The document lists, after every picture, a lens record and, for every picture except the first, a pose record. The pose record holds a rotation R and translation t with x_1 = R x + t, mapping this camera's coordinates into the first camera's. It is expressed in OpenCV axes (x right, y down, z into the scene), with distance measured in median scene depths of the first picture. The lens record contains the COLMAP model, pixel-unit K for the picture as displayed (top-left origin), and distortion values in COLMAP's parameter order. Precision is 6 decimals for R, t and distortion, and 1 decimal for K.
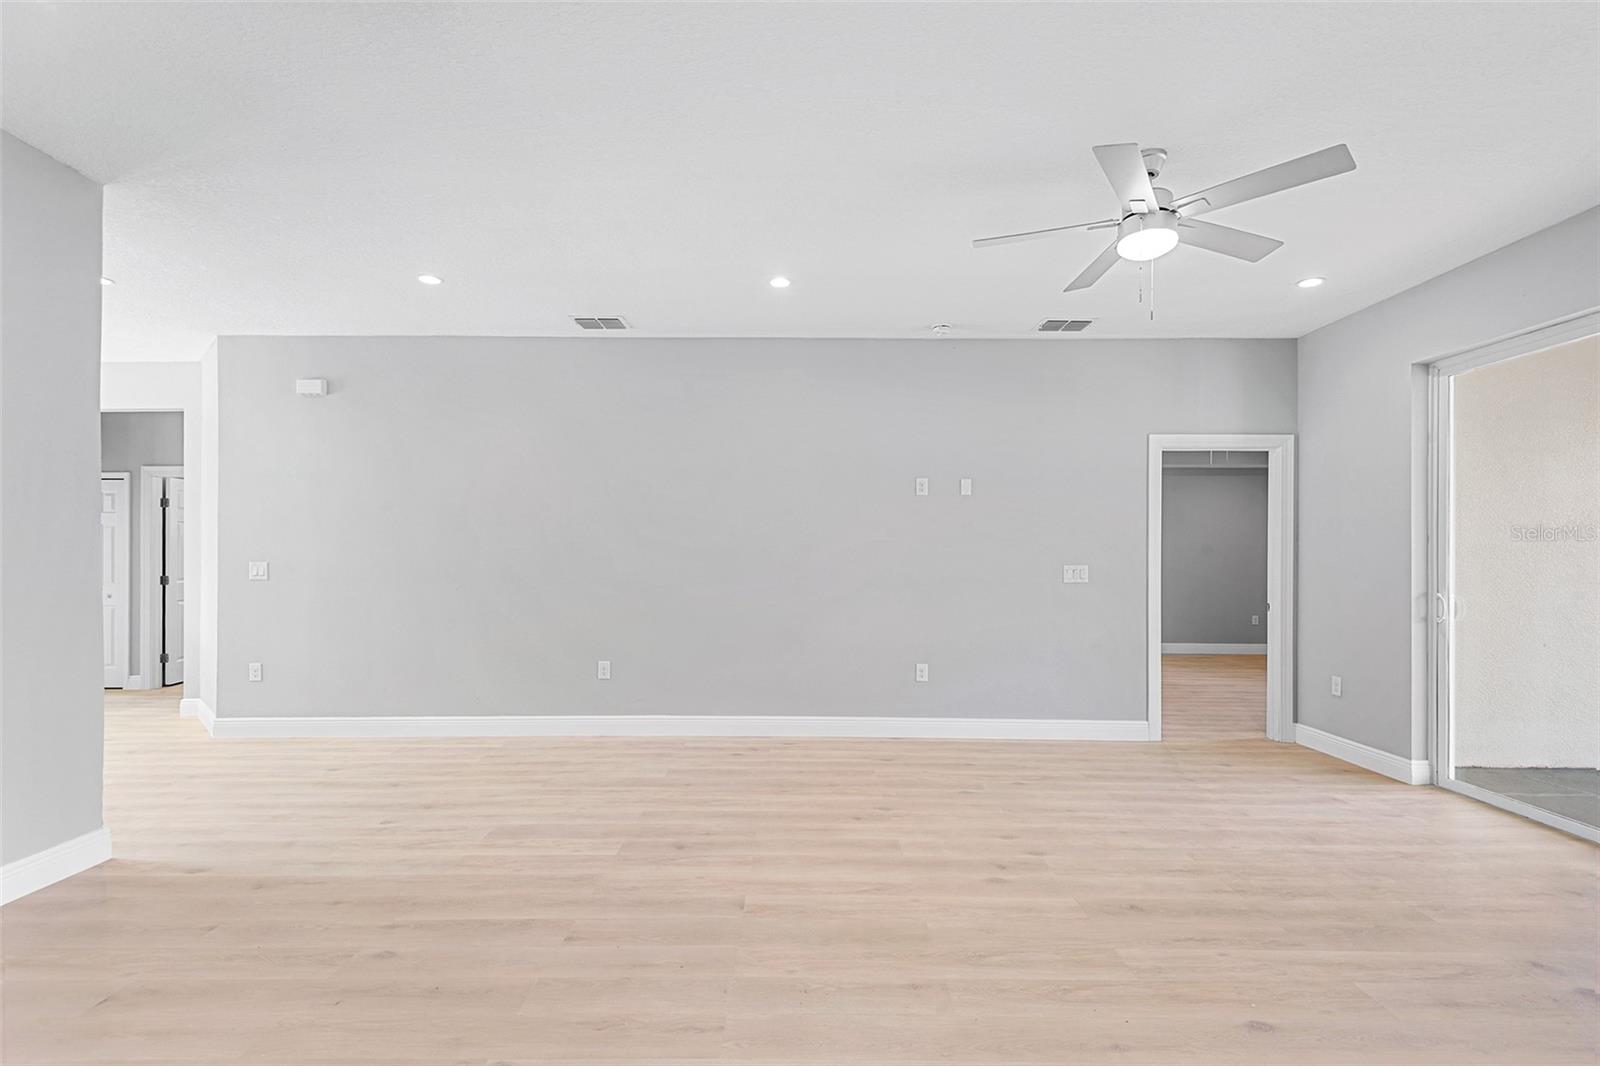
lens RADIAL K [[739.5, 0, 797.1], [0, 739.5, 554.9], [0, 0, 1]] dist [0.030262, -0.017754]
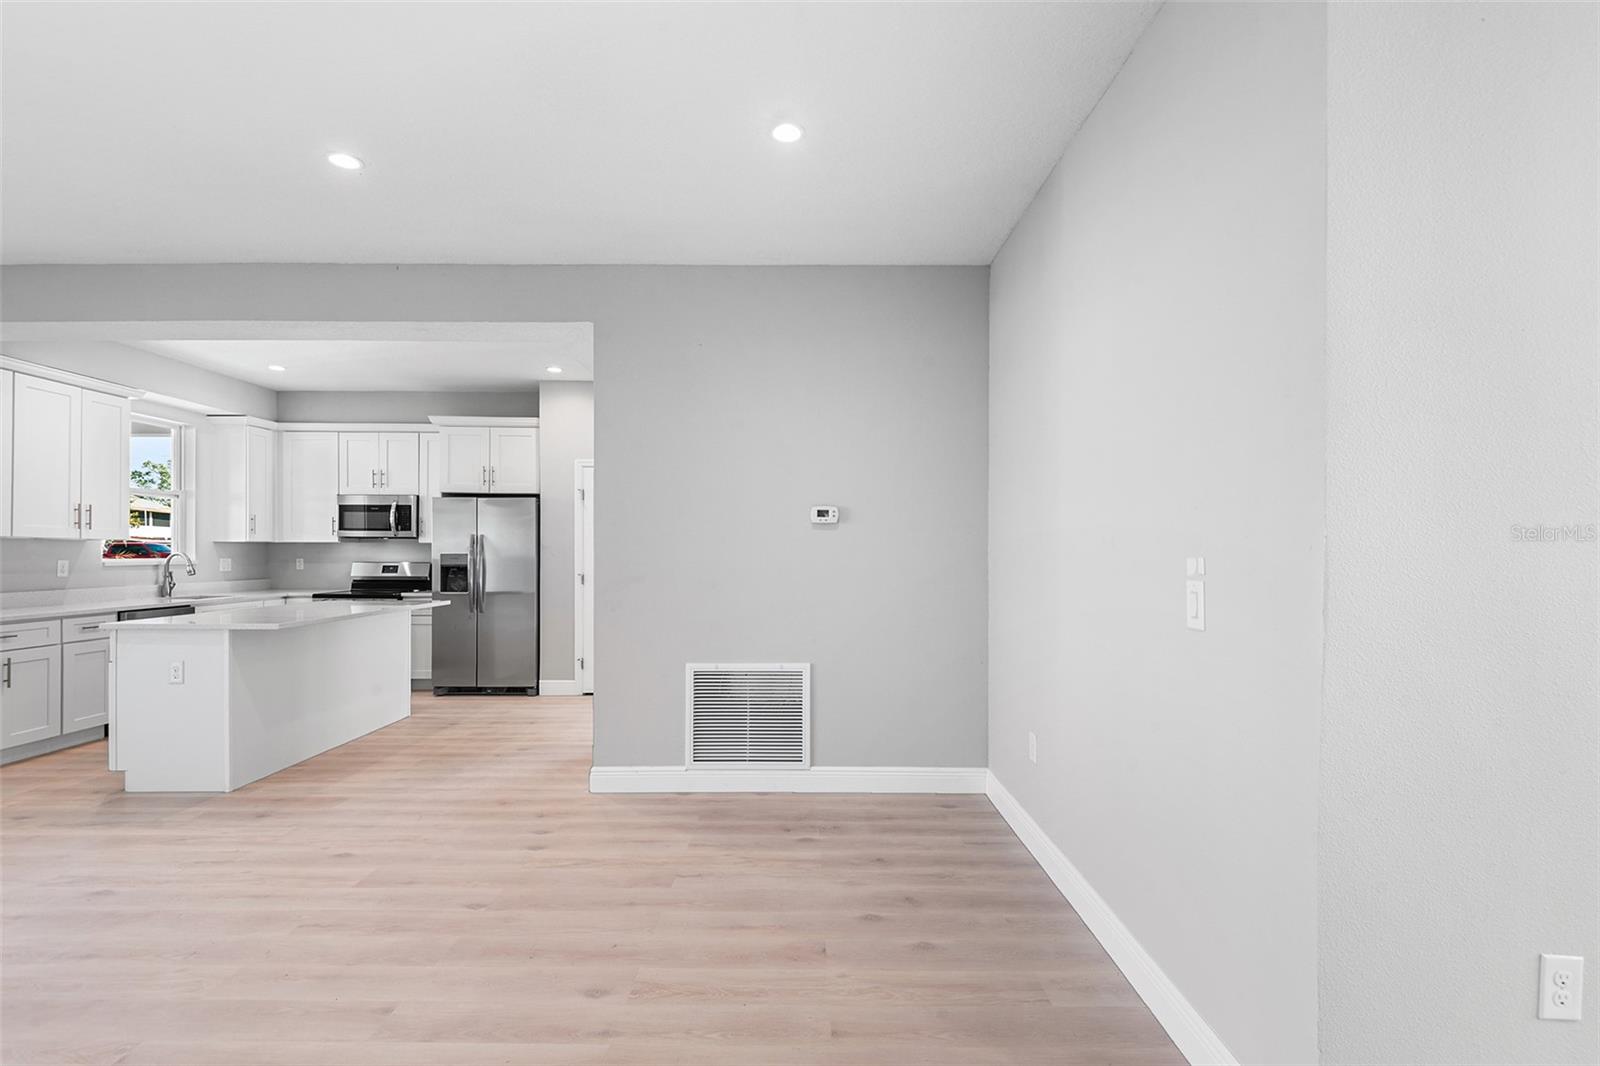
lens RADIAL K [[739.5, 0, 801.3], [0, 739.5, 547.6], [0, 0, 1]] dist [0.030262, -0.017754]
pose [[-0.999976, -0.005718, -0.004031, -0.507314], [-0.005714, 0.999983, -0.000897, -0.007961], [0.004036, -0.000874, -0.999991, 1.222725]]
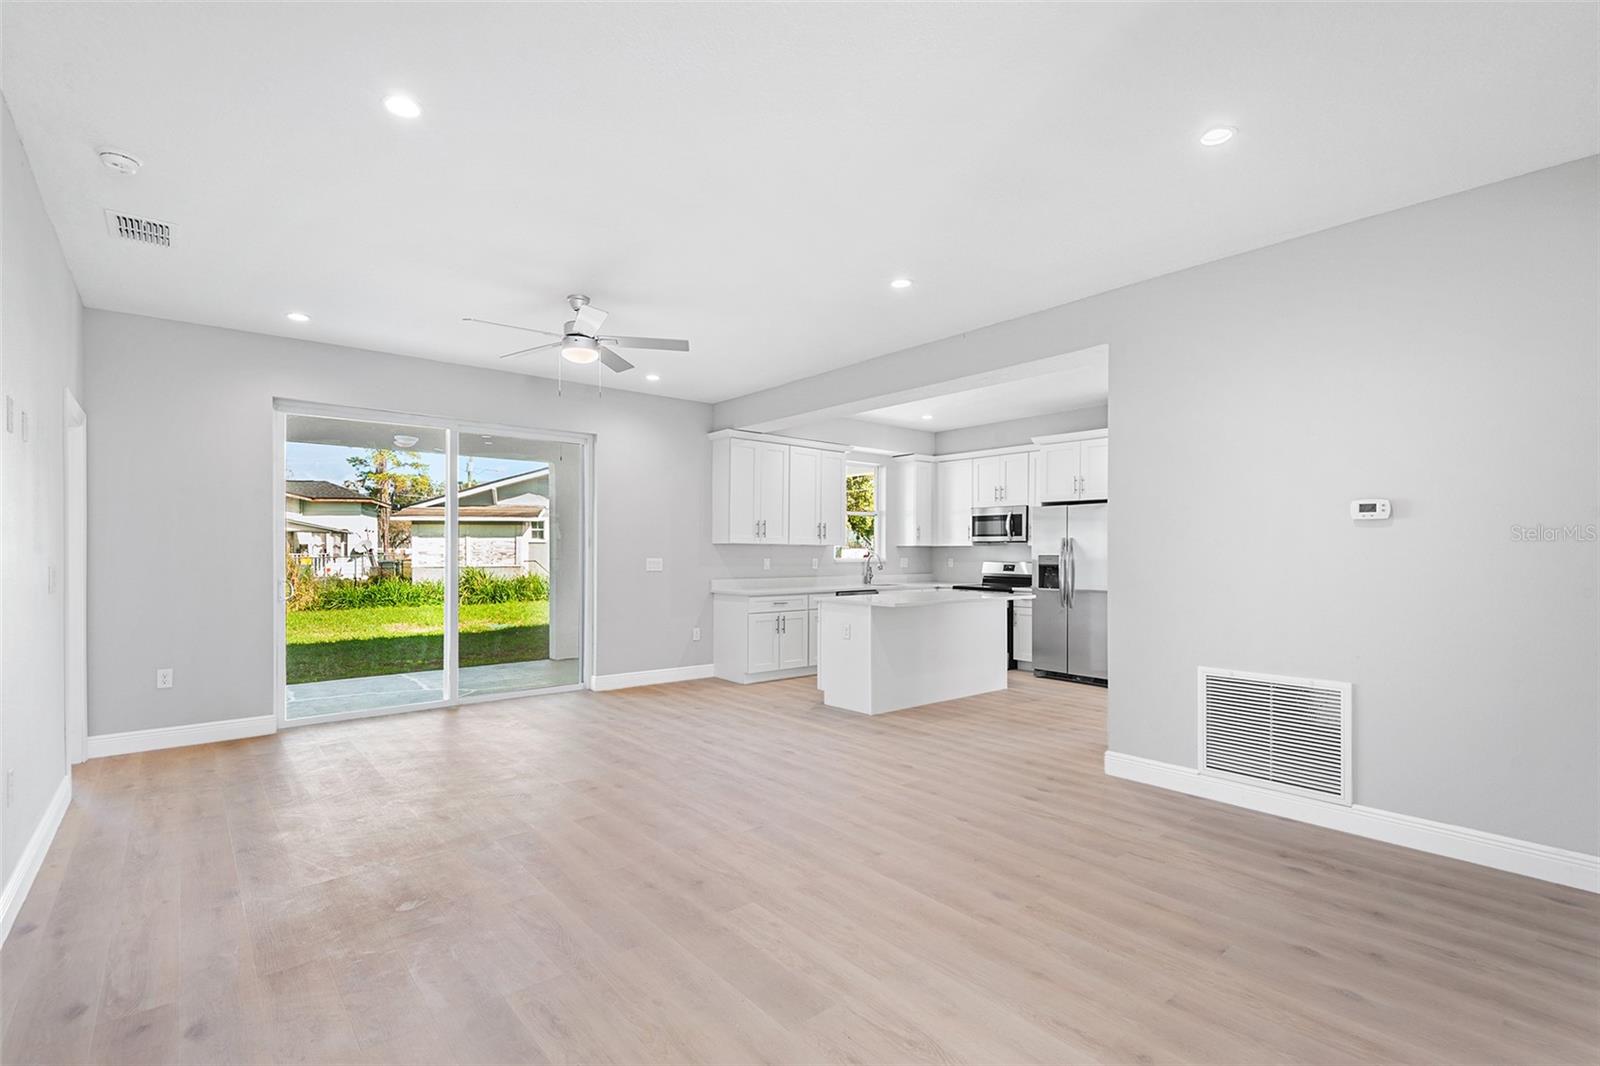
lens RADIAL K [[739.5, 0, 798.5], [0, 739.5, 545.0], [0, 0, 1]] dist [0.030262, -0.017754]
pose [[-0.646177, 0.001179, 0.763186, -0.790804], [-0.002737, 0.999989, -0.003862, -0.008531], [-0.763182, -0.004584, -0.646167, 1.279188]]
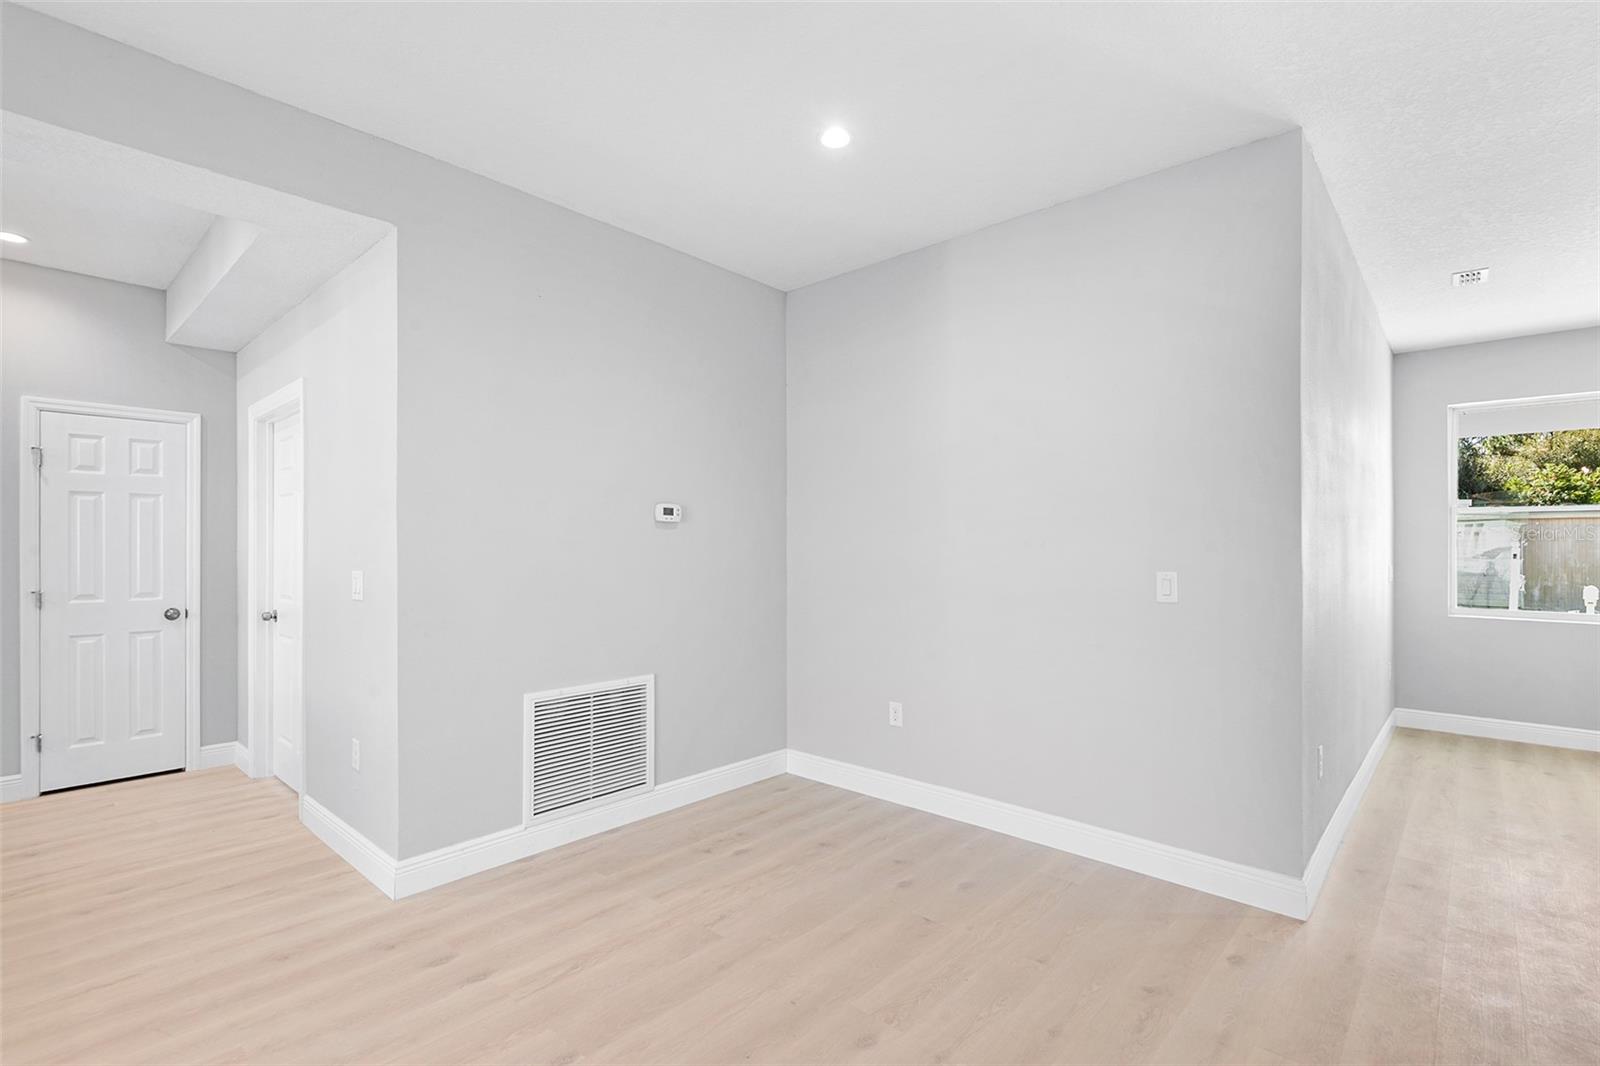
lens RADIAL K [[739.5, 0, 801.8], [0, 739.5, 546.6], [0, 0, 1]] dist [0.030262, -0.017754]
pose [[-0.668120, -0.008118, -0.744009, 0.076078], [-0.005040, 0.999967, -0.006385, -0.005921], [0.744036, -0.000516, -0.668139, 0.957472]]
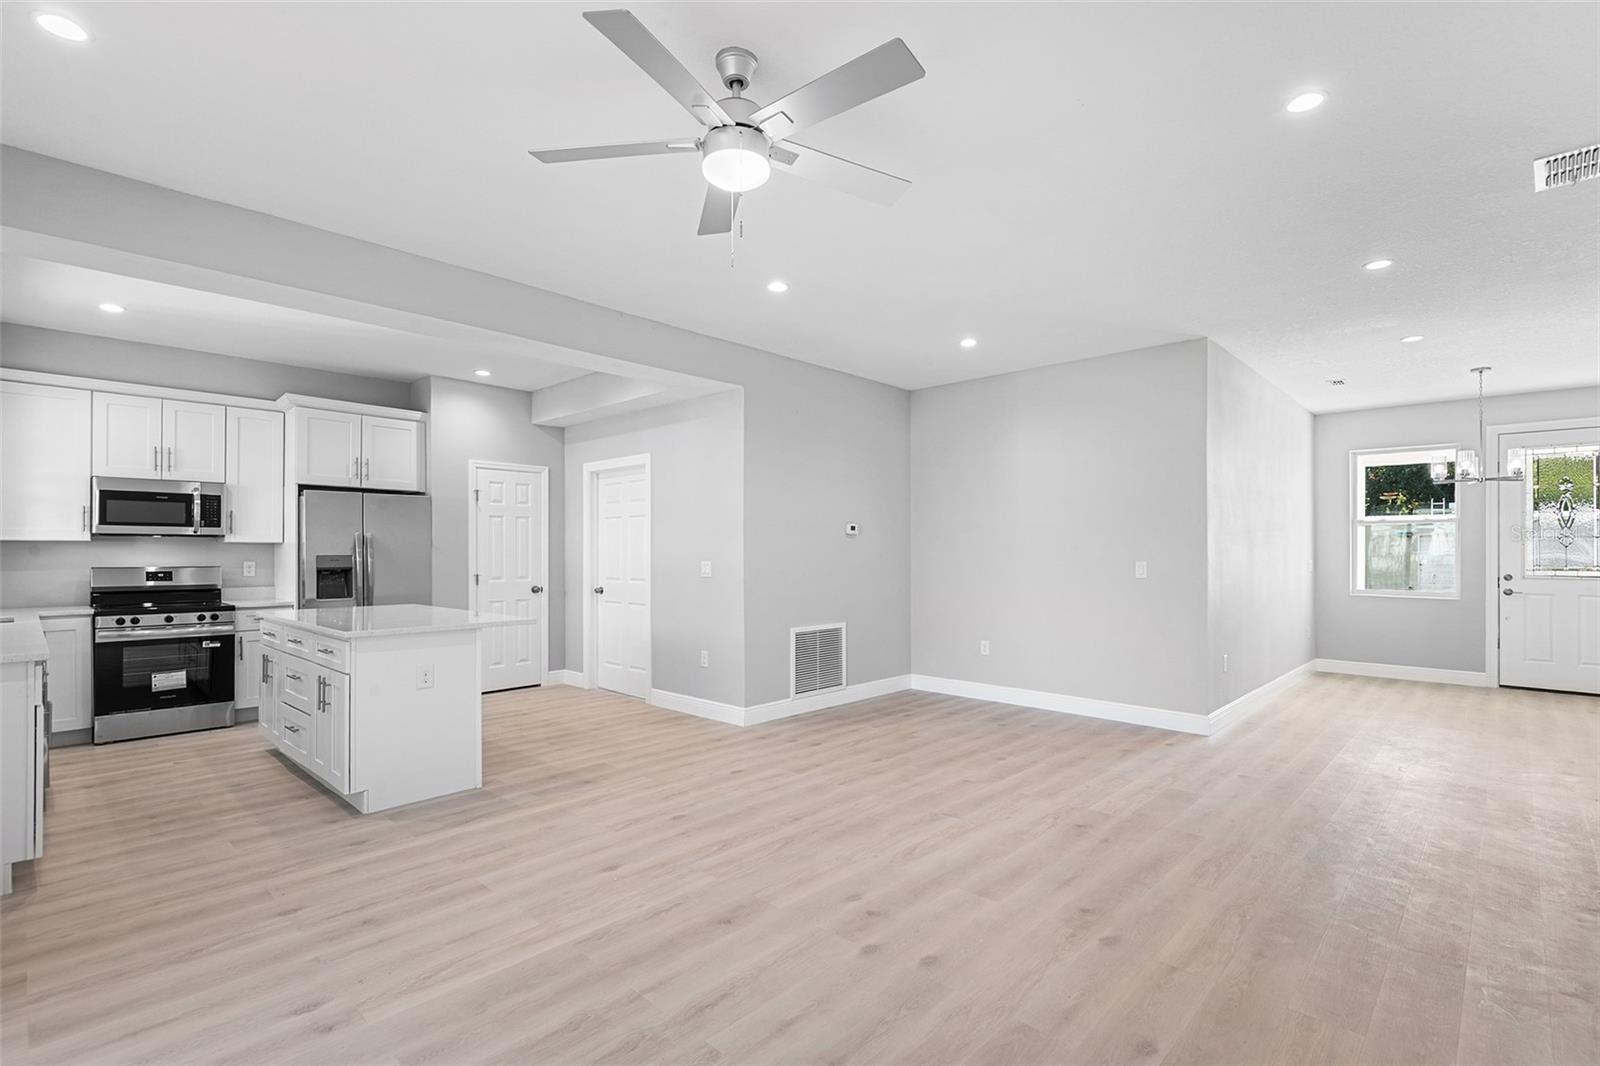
lens RADIAL K [[739.5, 0, 801.6], [0, 739.5, 550.0], [0, 0, 1]] dist [0.030262, -0.017754]
pose [[-0.684213, -0.005566, -0.729261, 0.781750], [-0.004688, 0.999984, -0.003234, -0.001295], [0.729268, 0.001206, -0.684227, 1.241359]]
